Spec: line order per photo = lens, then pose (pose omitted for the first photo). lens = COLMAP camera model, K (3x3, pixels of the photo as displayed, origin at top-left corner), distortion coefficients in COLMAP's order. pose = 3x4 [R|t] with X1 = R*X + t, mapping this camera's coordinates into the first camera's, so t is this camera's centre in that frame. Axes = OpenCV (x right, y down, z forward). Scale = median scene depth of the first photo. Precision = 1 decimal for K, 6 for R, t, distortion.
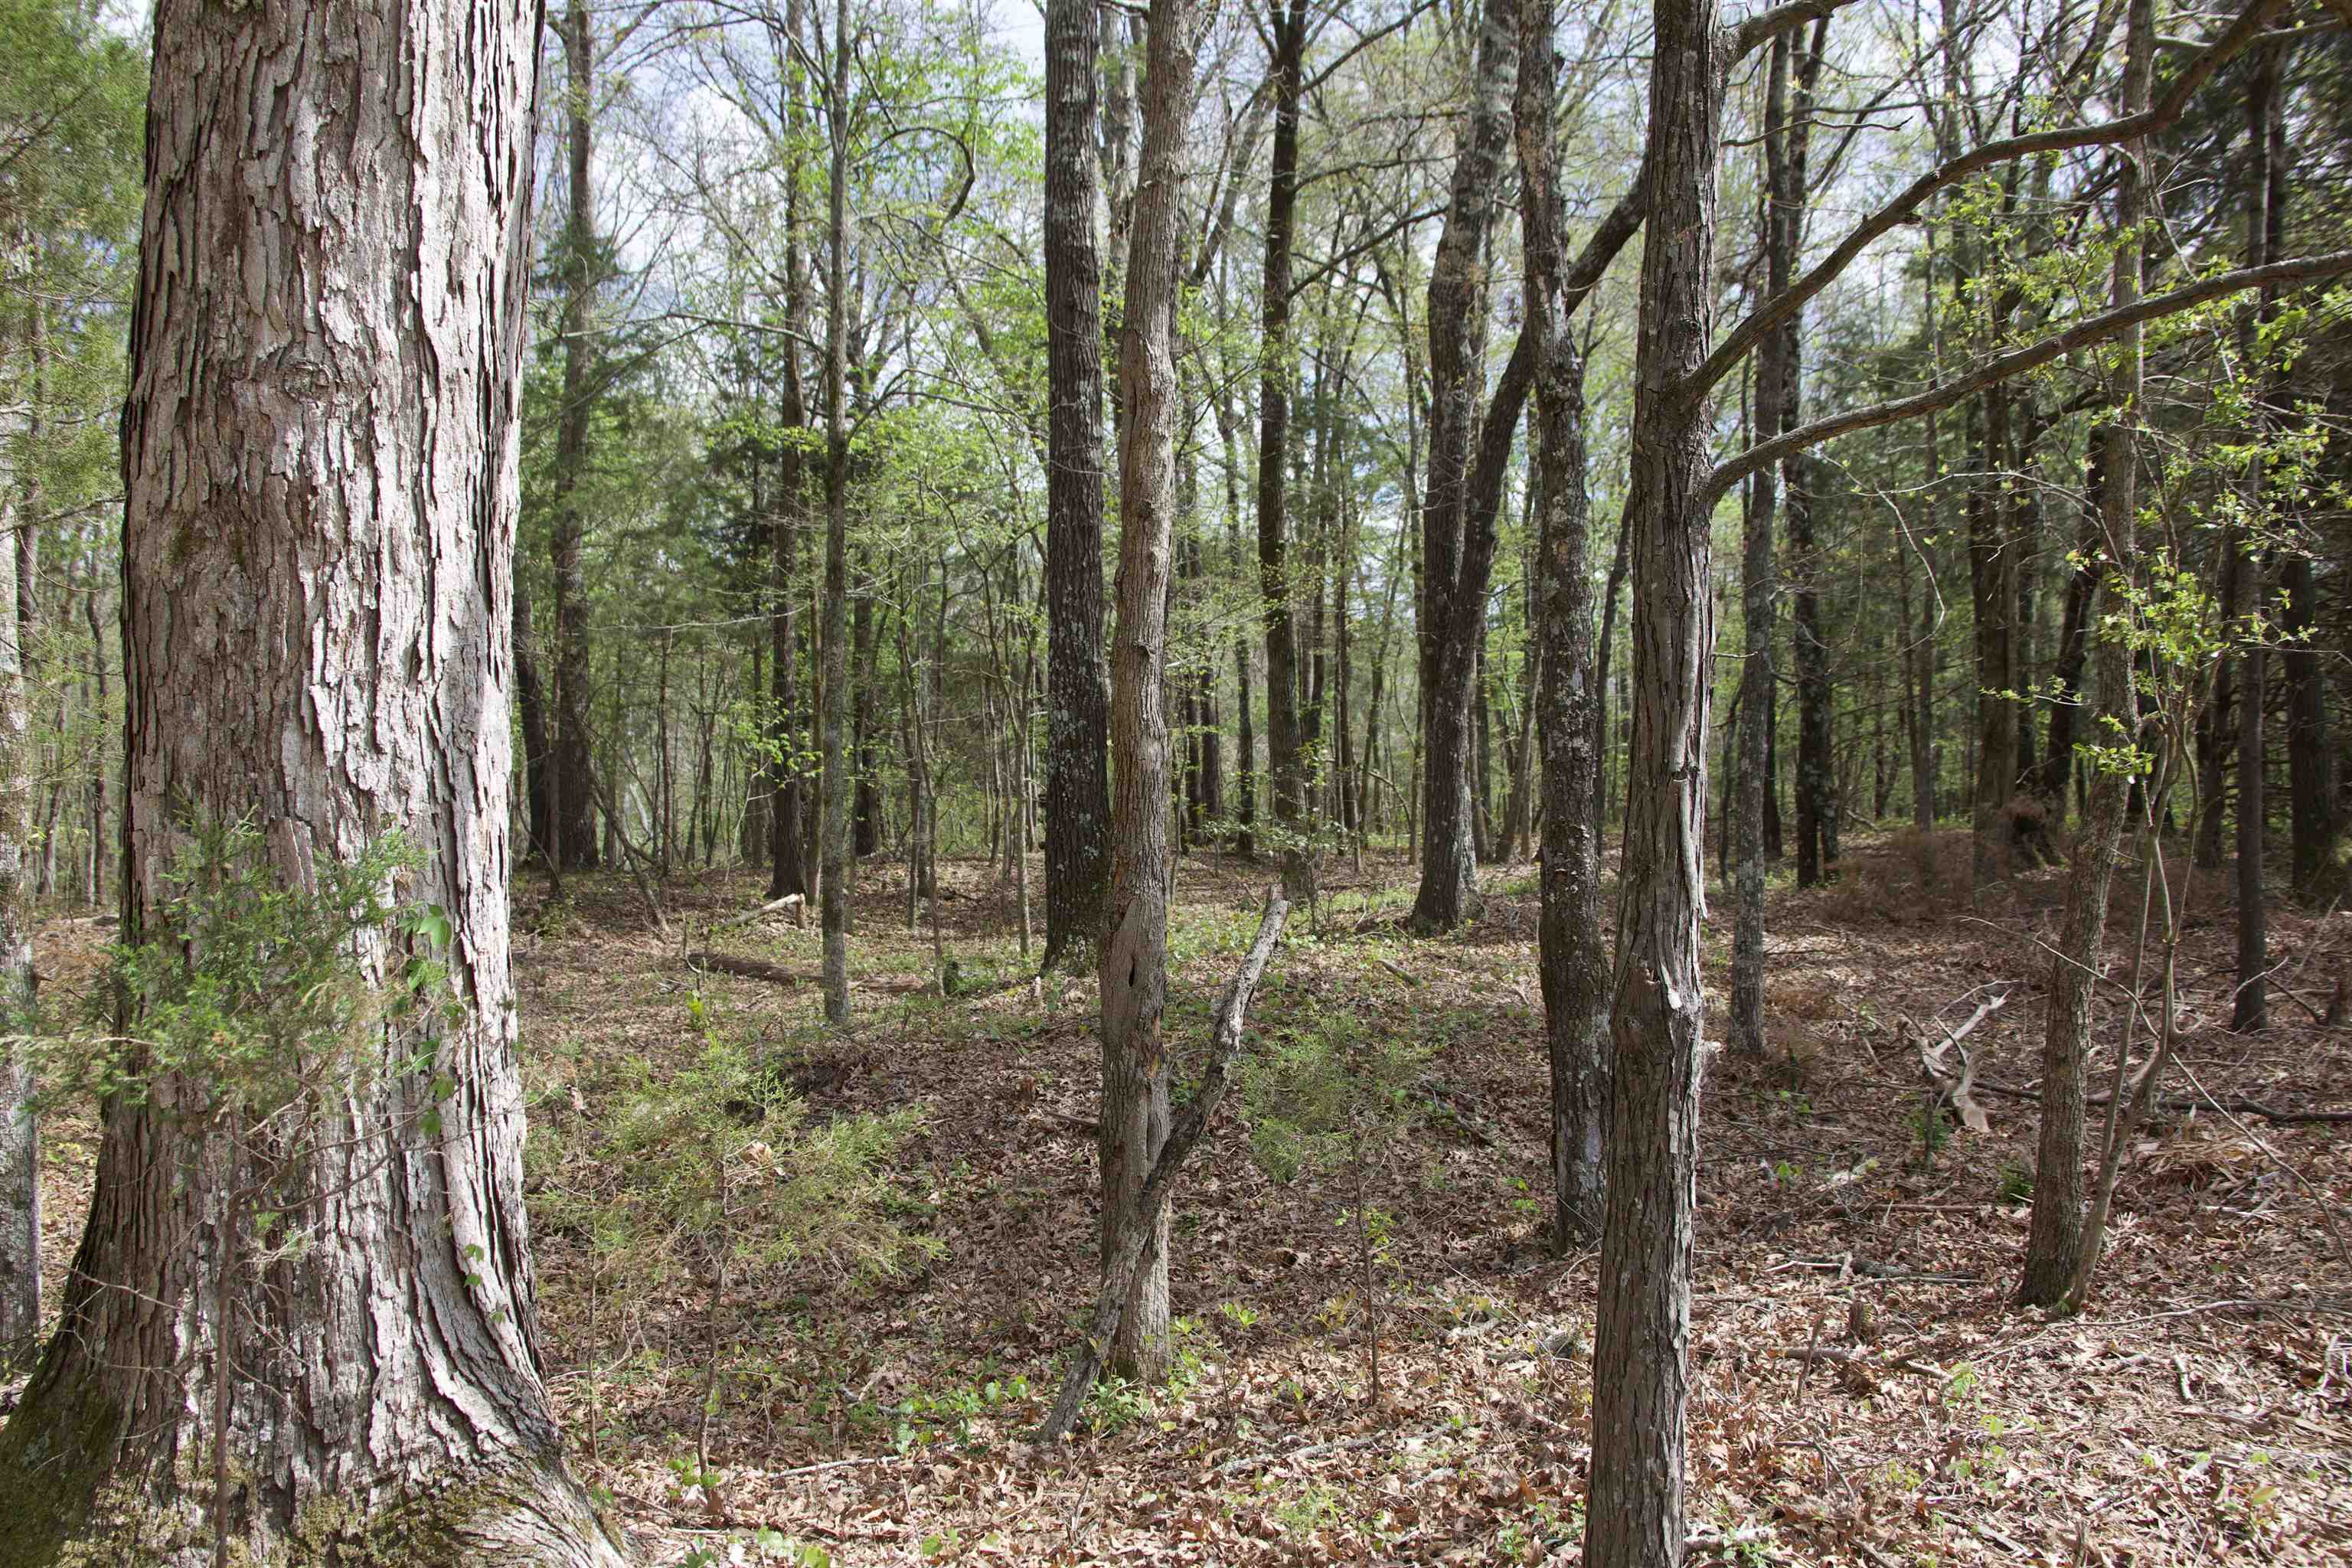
lens RADIAL K [[2311.8, 0, 1175.9], [0, 2311.8, 783.5], [0, 0, 1]] dist [-0.020387, 0.000000]
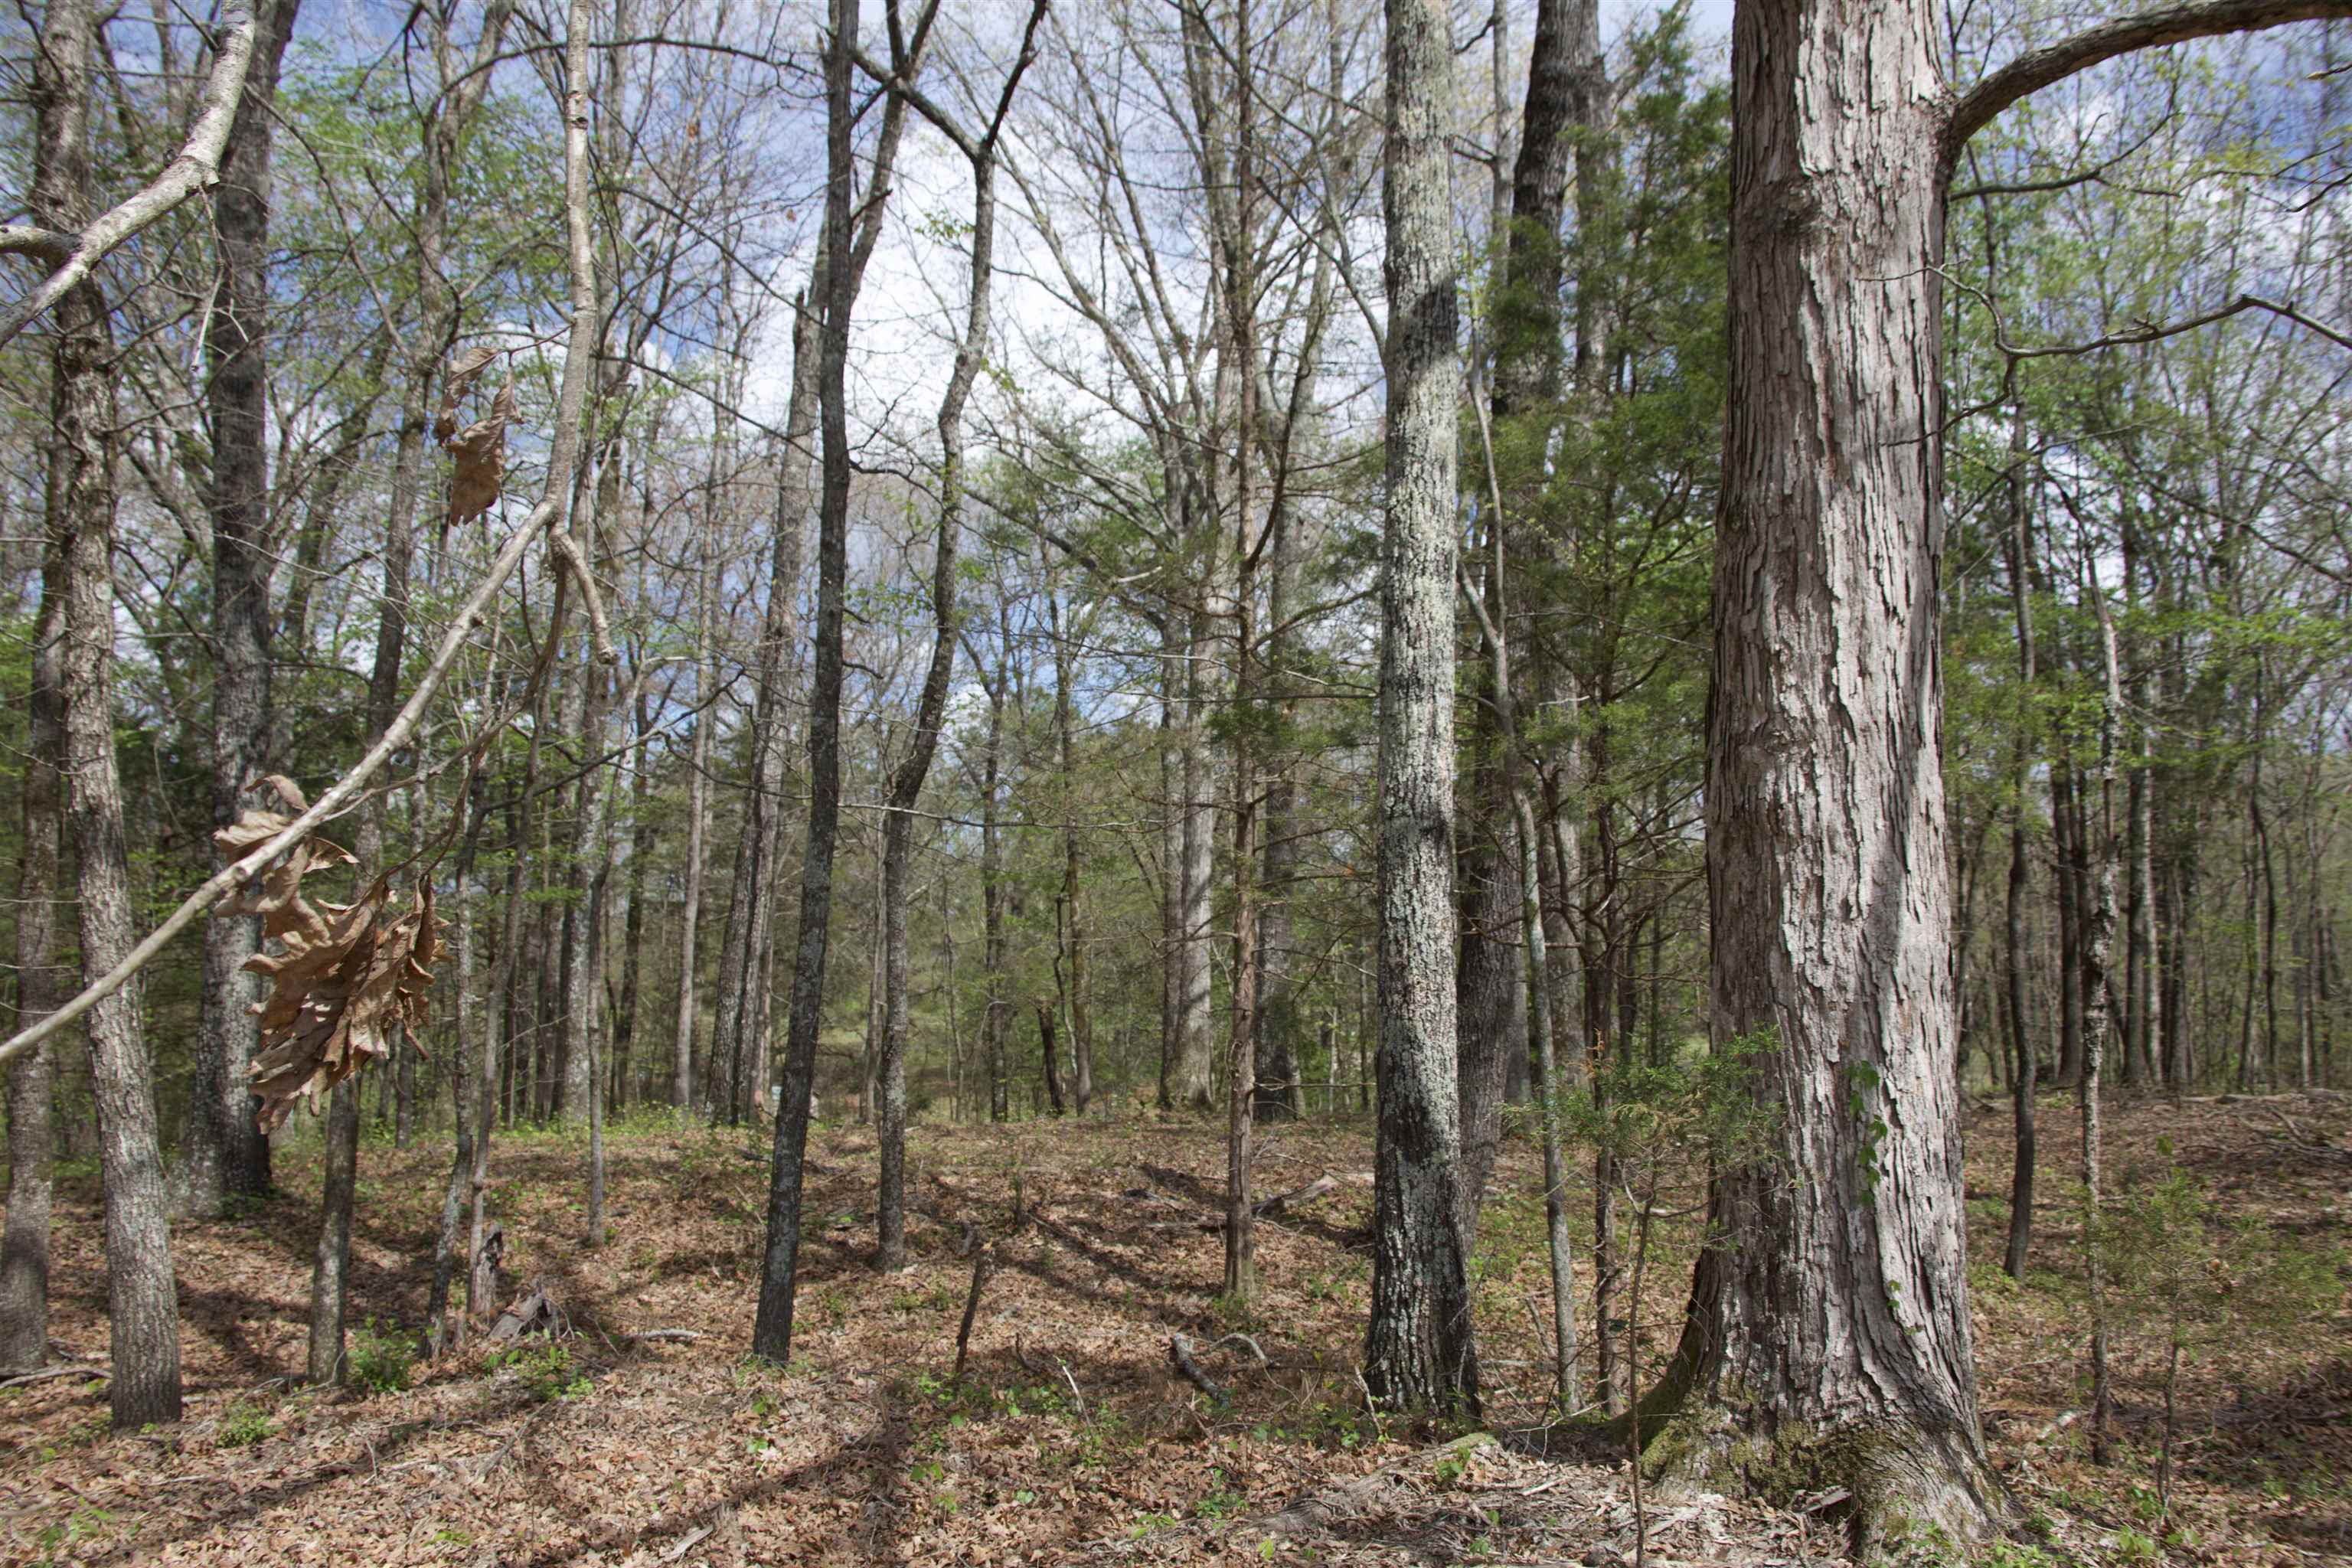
lens RADIAL K [[2311.8, 0, 1175.8], [0, 2311.8, 784.5], [0, 0, 1]] dist [-0.020387, 0.000000]
pose [[0.558104, -0.066485, -0.827103, 0.754979], [0.001719, 0.996875, -0.078972, -0.012077], [0.829769, 0.042653, 0.556475, -0.290226]]
